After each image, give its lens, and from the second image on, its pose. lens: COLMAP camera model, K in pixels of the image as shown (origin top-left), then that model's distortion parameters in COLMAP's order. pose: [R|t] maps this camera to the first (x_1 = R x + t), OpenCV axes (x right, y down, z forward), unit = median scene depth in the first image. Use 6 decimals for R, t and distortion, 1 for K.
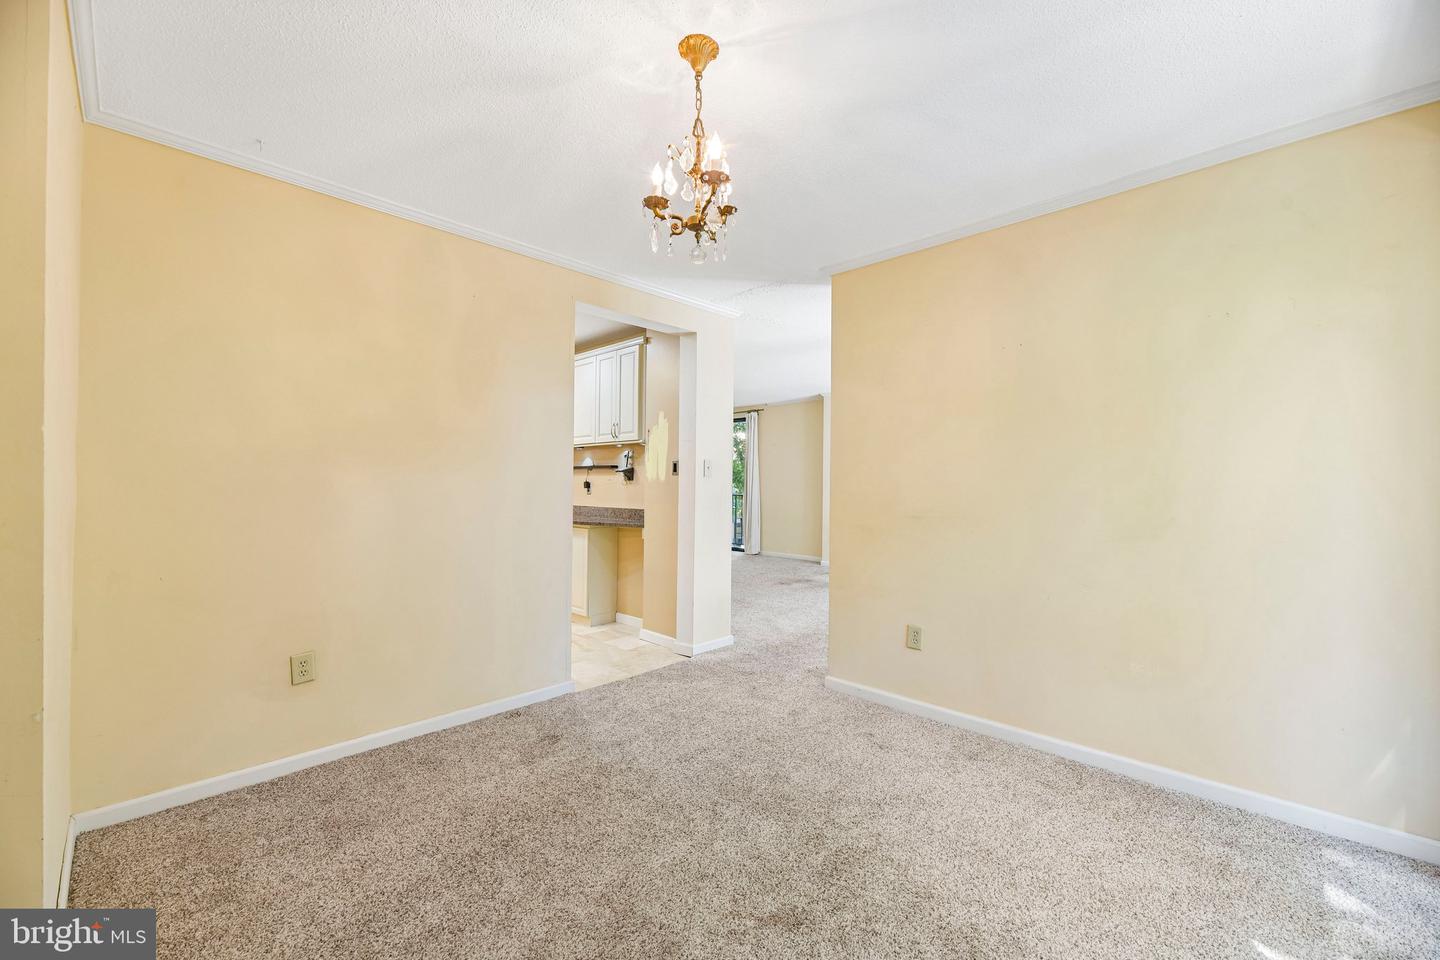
lens RADIAL K [[579.2, 0, 723.7], [0, 579.2, 477.3], [0, 0, 1]] dist [-0.000735, -0.003445]
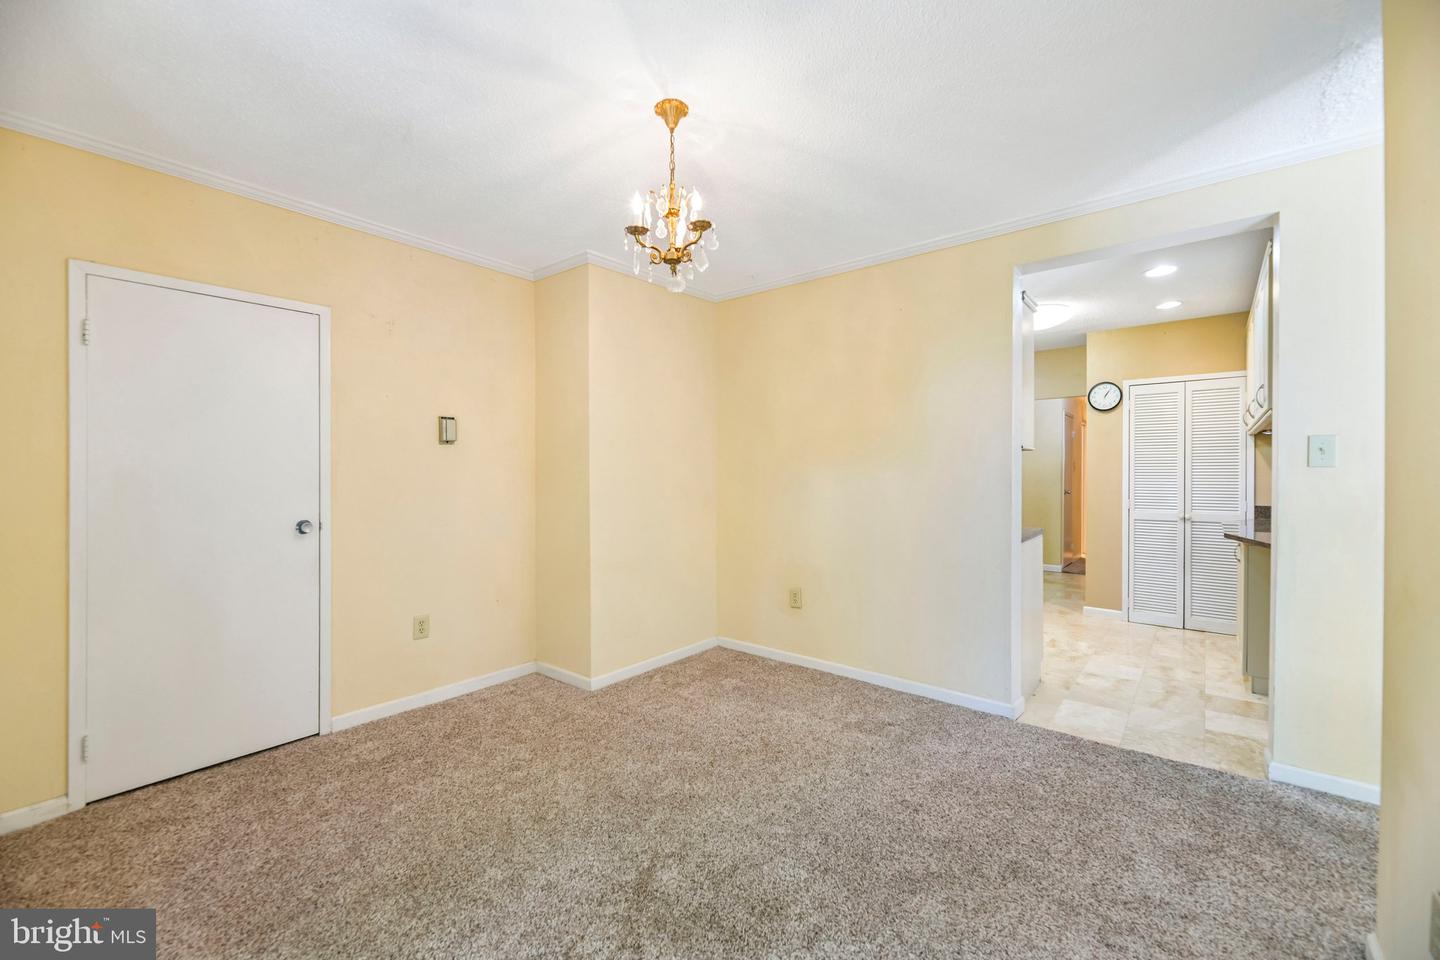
lens RADIAL K [[579.2, 0, 723.7], [0, 579.2, 477.3], [0, 0, 1]] dist [-0.000735, -0.003445]
pose [[0.083439, 0.006201, -0.996494, 0.673740], [0.010096, 0.999924, 0.007068, -0.000651], [0.996462, -0.010651, 0.083370, 0.599960]]
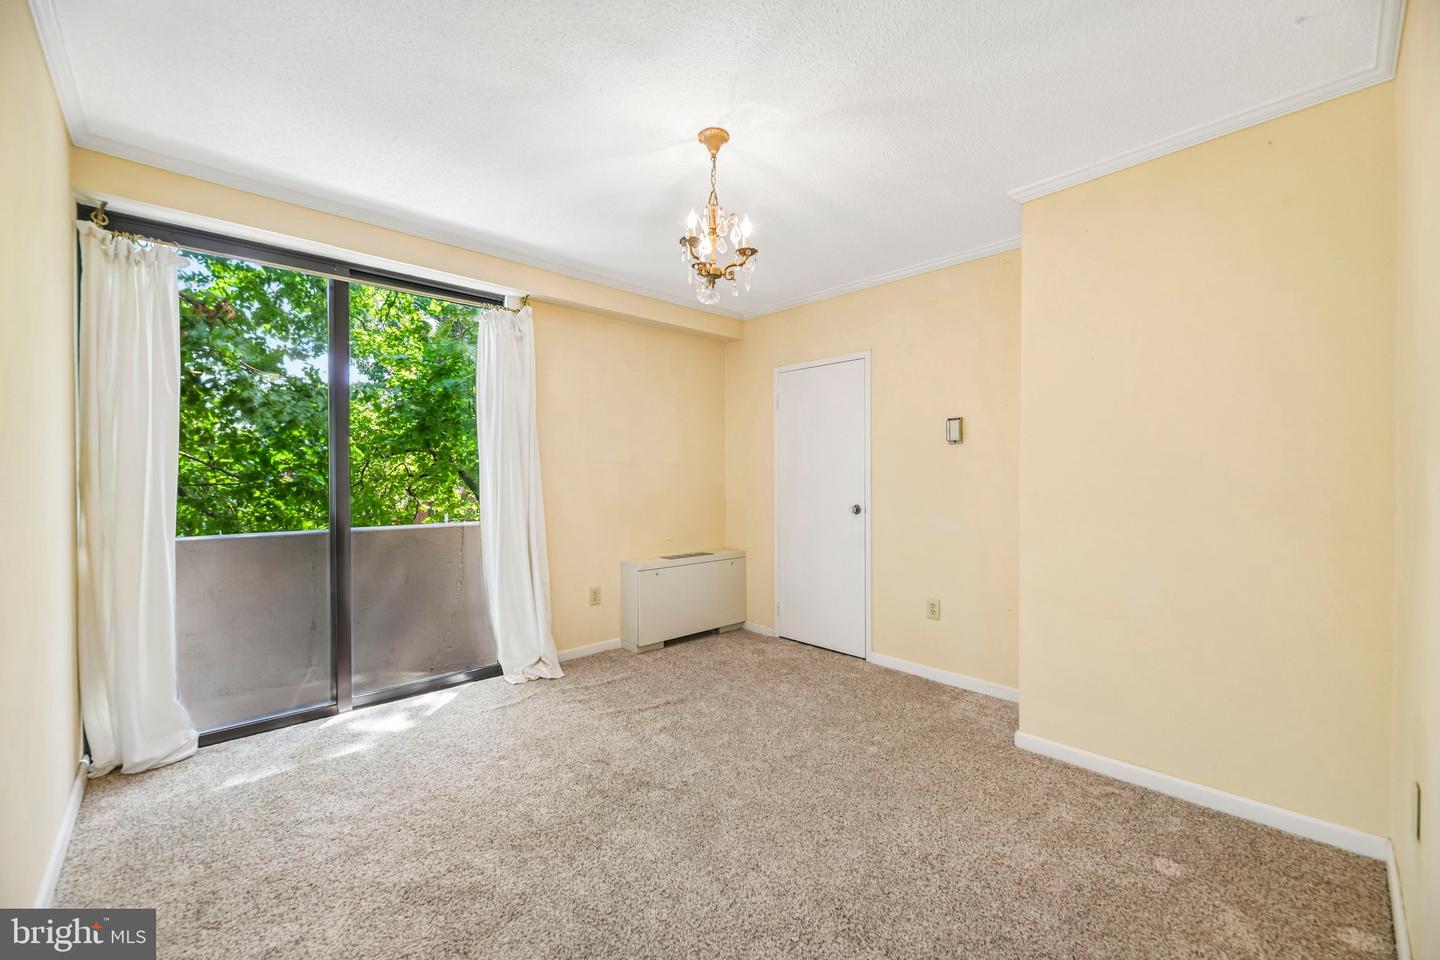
lens RADIAL K [[579.2, 0, 723.7], [0, 579.2, 477.3], [0, 0, 1]] dist [-0.000735, -0.003445]
pose [[-0.999143, 0.000742, 0.041376, -0.060037], [0.000742, 1.000000, -0.000012, 0.004828], [-0.041376, 0.000019, -0.999144, 1.351964]]
